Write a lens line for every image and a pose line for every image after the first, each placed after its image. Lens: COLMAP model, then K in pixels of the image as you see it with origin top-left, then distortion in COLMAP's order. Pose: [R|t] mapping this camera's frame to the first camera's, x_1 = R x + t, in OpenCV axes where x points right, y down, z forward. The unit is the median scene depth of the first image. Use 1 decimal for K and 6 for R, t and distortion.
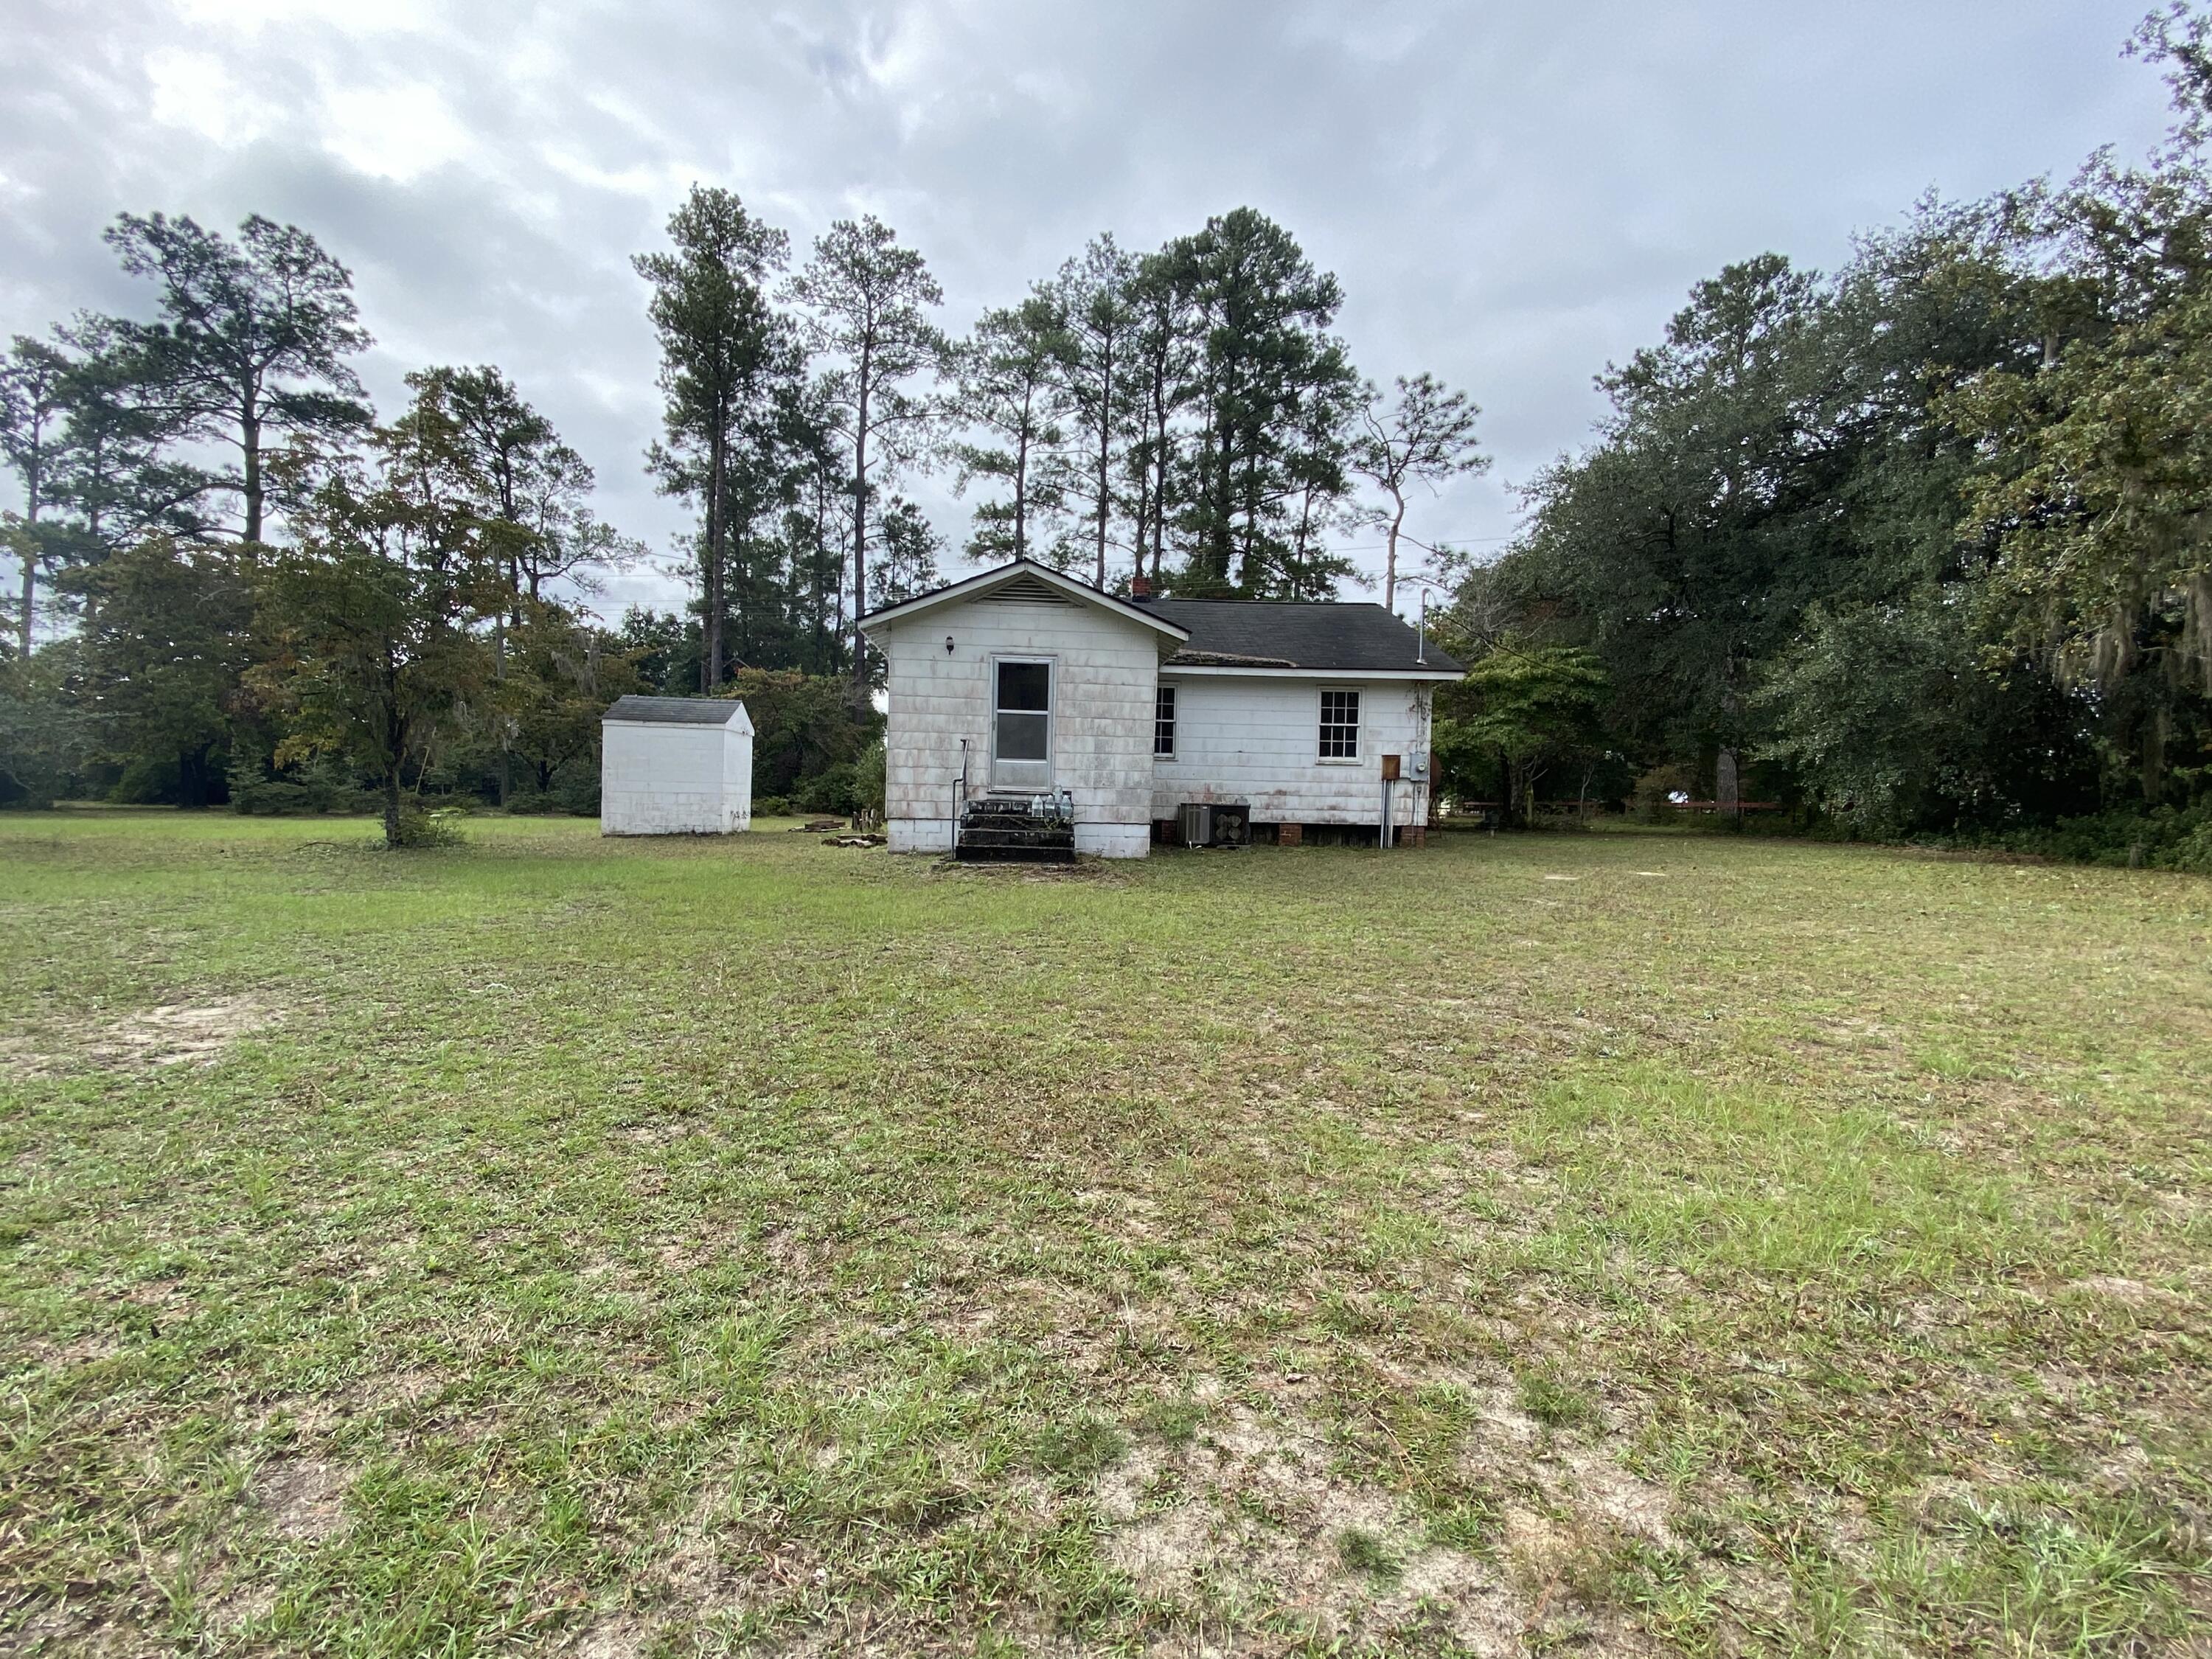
lens RADIAL K [[1051.2, 0, 1106.0], [0, 1051.2, 829.5], [0, 0, 1]] dist [0.019635, -0.022539]
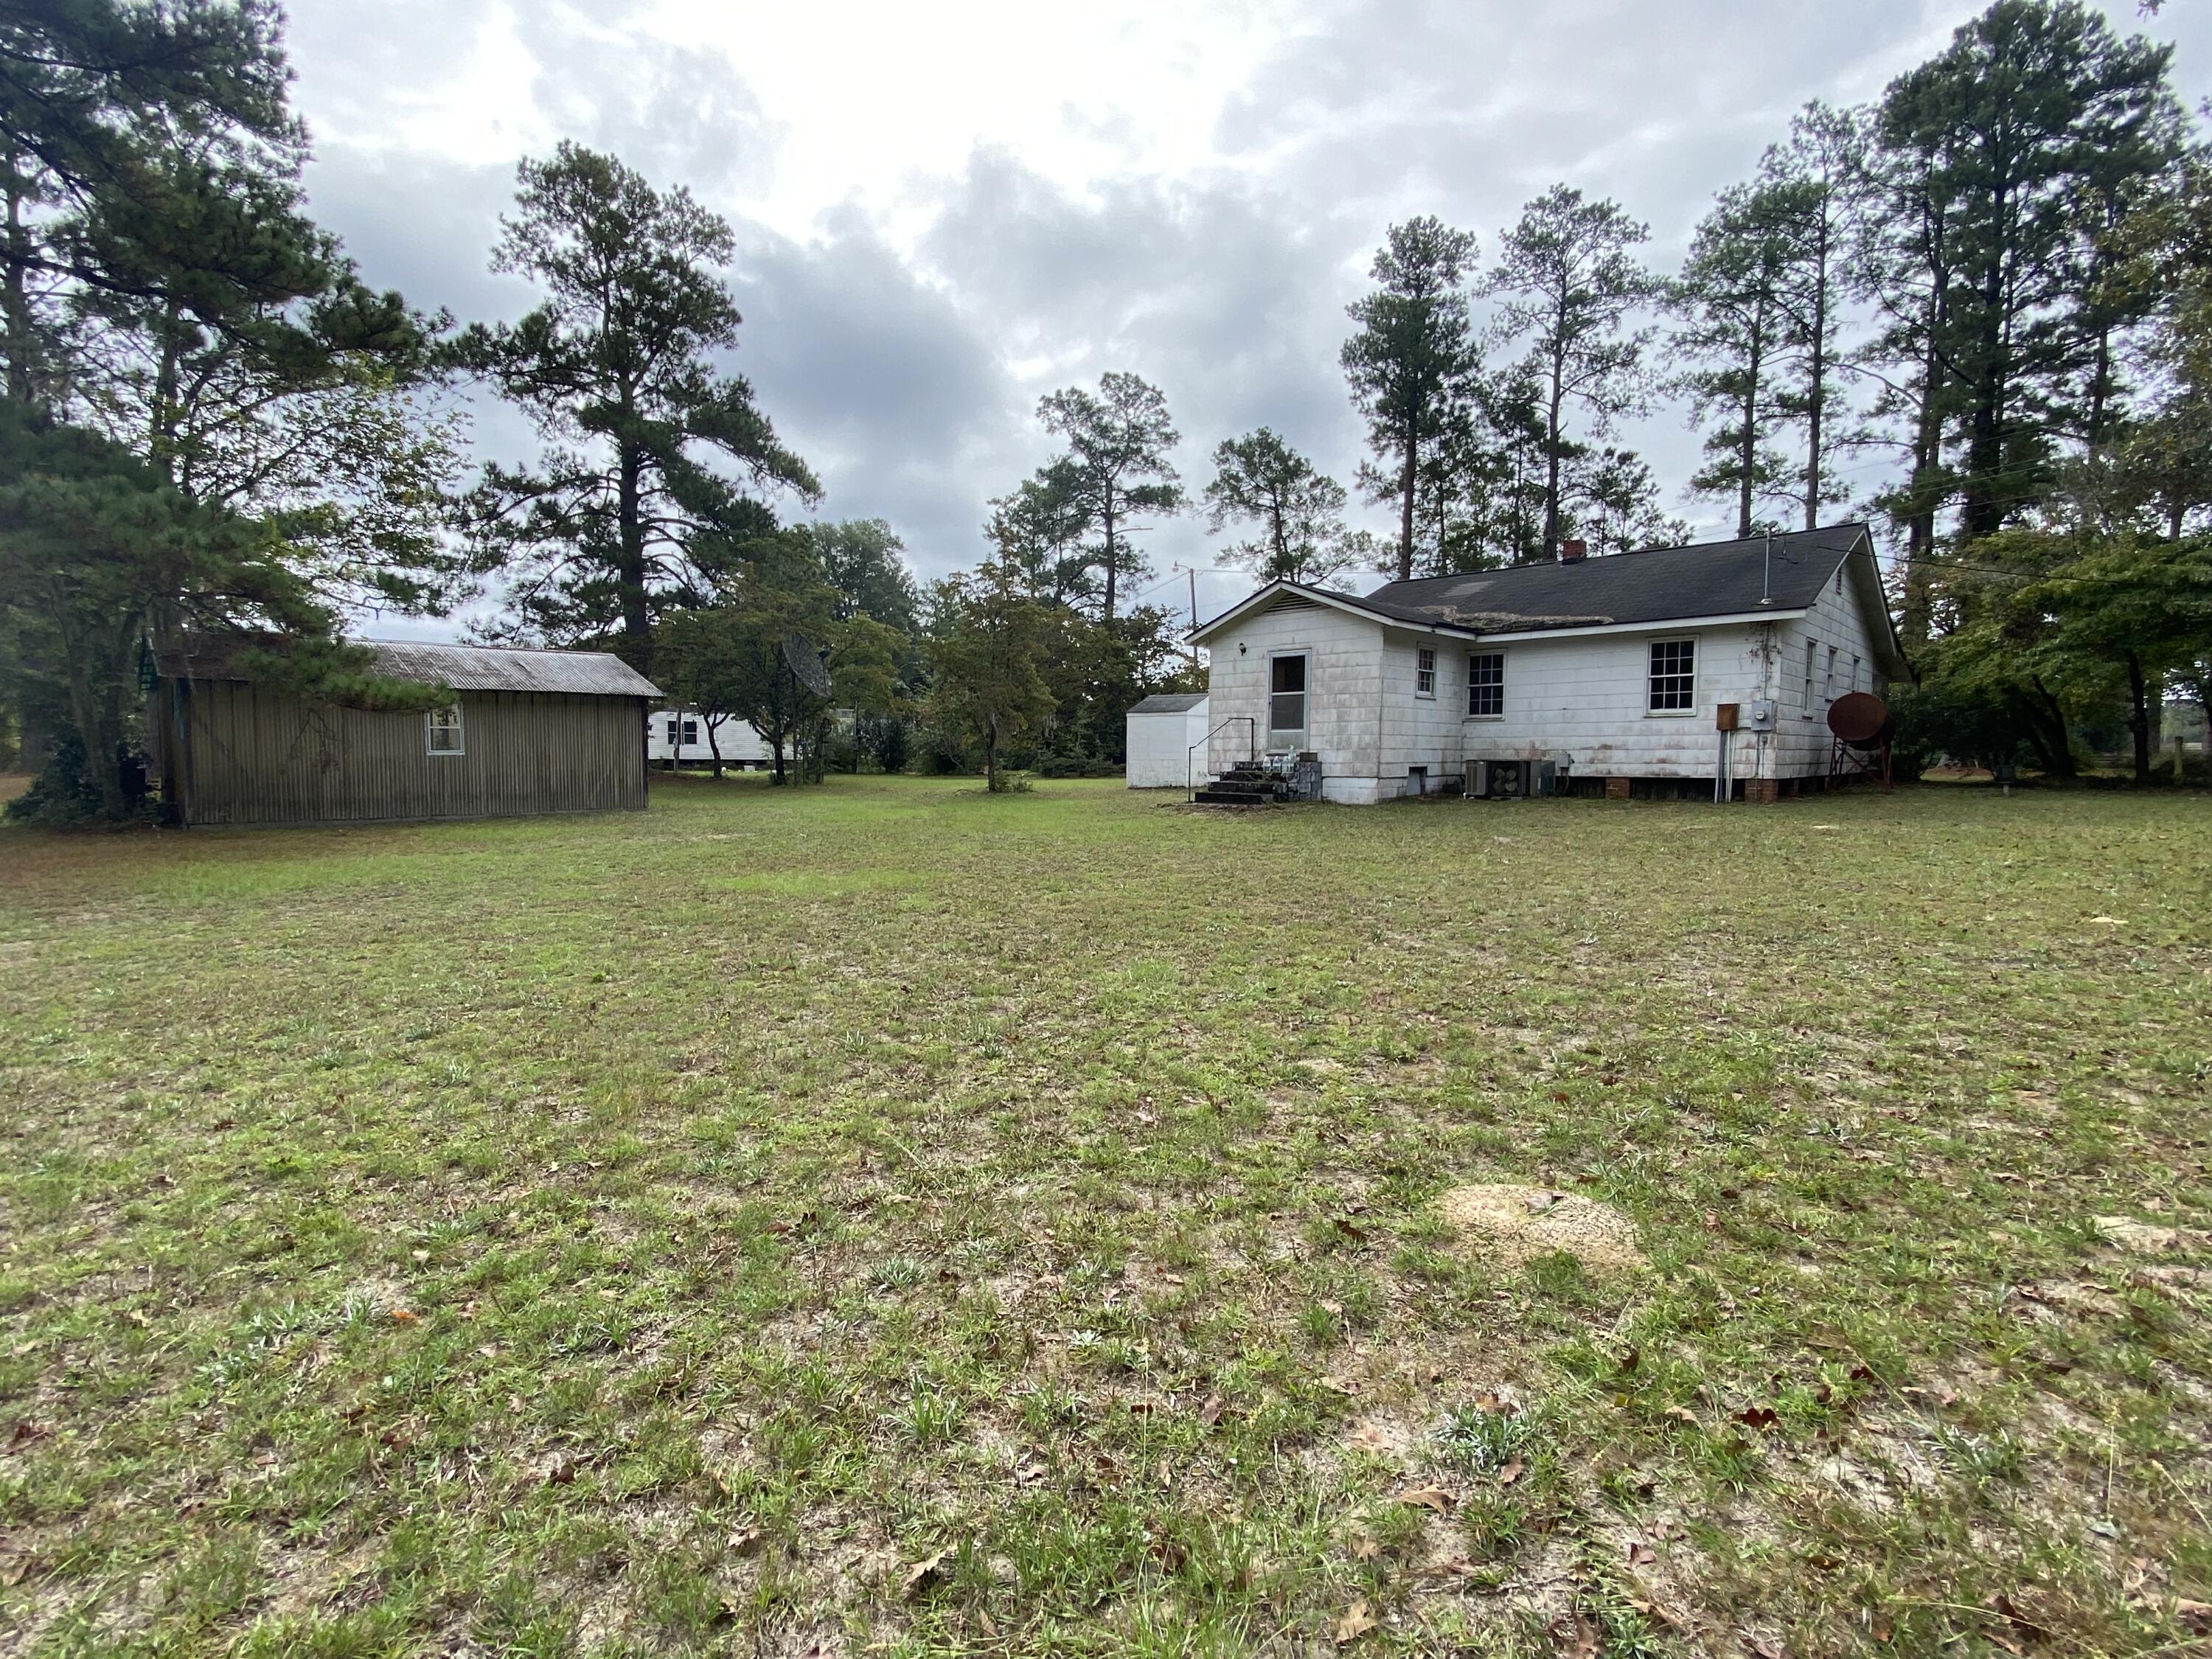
lens RADIAL K [[1022.0, 0, 1103.6], [0, 1022.0, 842.0], [0, 0, 1]] dist [0.026640, -0.032186]
pose [[0.685028, 0.039653, -0.727437, 0.417643], [-0.003693, 0.998694, 0.050963, 0.005964], [0.728507, -0.032225, 0.684280, -0.031723]]
